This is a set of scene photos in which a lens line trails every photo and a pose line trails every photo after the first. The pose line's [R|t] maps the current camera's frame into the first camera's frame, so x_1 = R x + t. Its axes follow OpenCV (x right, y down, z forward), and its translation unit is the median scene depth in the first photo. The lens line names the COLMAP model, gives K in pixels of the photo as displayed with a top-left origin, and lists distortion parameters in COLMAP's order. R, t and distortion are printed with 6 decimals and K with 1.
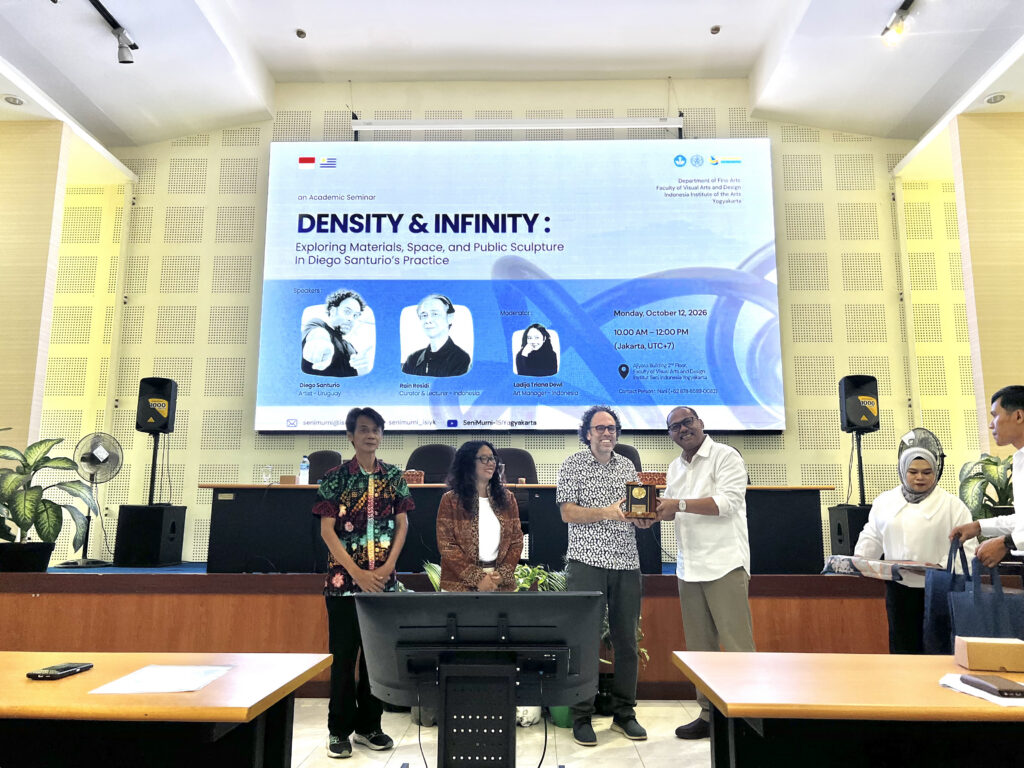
lens RADIAL K [[762.8, 0, 519.3], [0, 762.8, 394.3], [0, 0, 1]] dist [0.038623, -0.048146]
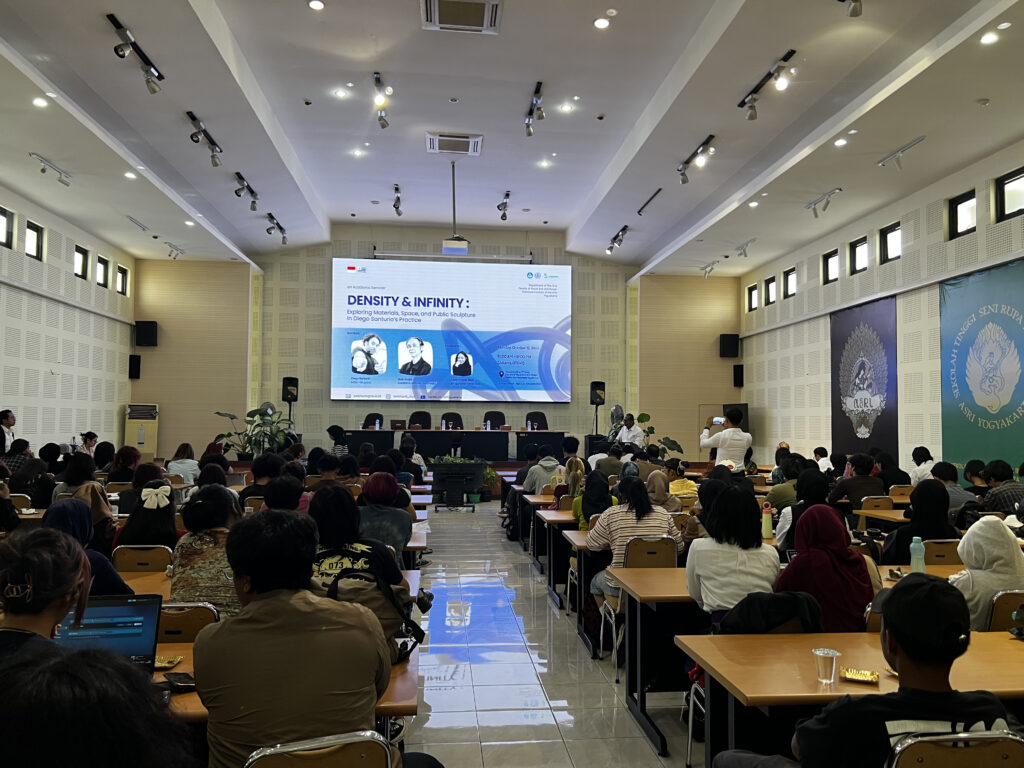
lens RADIAL K [[762.8, 0, 523.1], [0, 762.8, 386.5], [0, 0, 1]] dist [0.038623, -0.048146]
pose [[0.992595, 0.009759, 0.121082, -0.067115], [-0.023571, 0.993296, 0.113169, -0.243870], [-0.119166, -0.115185, 0.986170, -1.178971]]
